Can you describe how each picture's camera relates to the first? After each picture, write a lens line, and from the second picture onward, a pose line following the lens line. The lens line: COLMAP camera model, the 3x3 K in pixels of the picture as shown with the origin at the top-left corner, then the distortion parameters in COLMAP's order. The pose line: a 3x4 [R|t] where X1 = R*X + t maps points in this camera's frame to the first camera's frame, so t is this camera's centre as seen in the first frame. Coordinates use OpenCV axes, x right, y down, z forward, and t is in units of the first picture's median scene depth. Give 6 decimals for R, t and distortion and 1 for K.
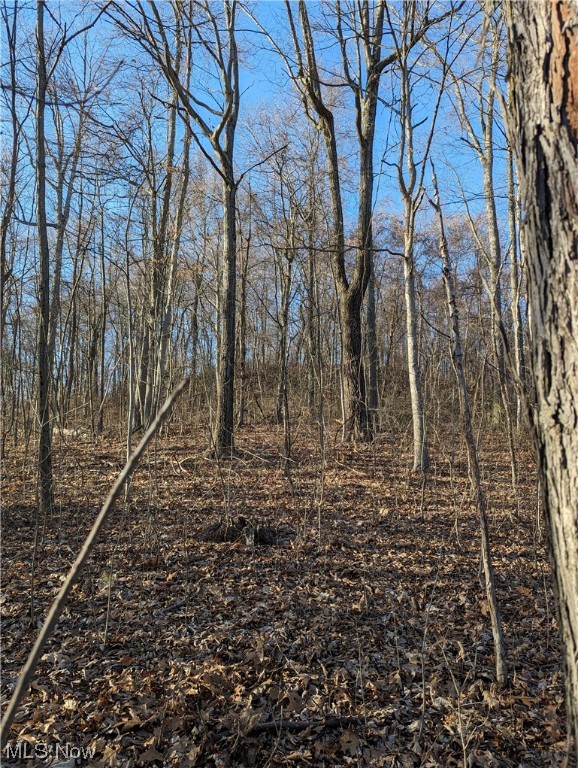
lens RADIAL K [[467.2, 0, 289.0], [0, 467.2, 384.0], [0, 0, 1]] dist [0.000642, -0.019008]
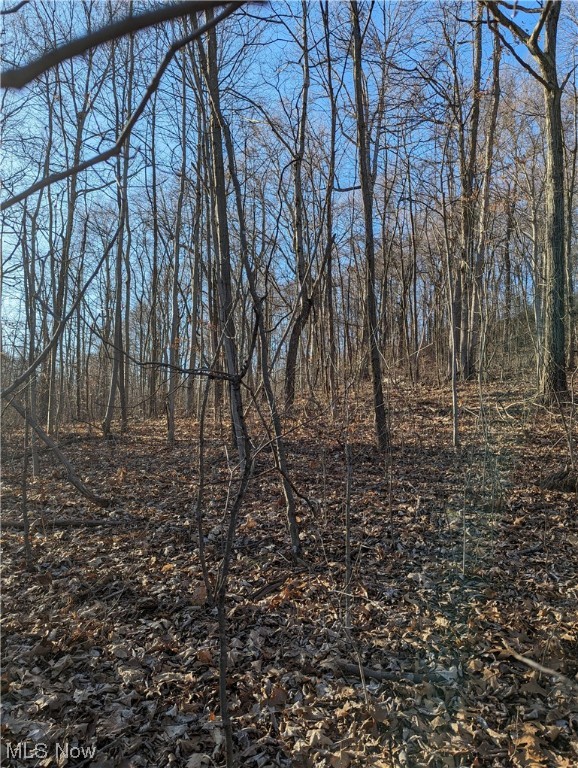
lens RADIAL K [[467.2, 0, 289.0], [0, 467.2, 384.0], [0, 0, 1]] dist [0.000642, -0.019008]
pose [[0.855375, -0.025824, -0.517364, -0.141991], [0.067343, 0.995824, 0.061636, 0.036983], [0.513612, -0.087563, 0.853543, -0.039410]]
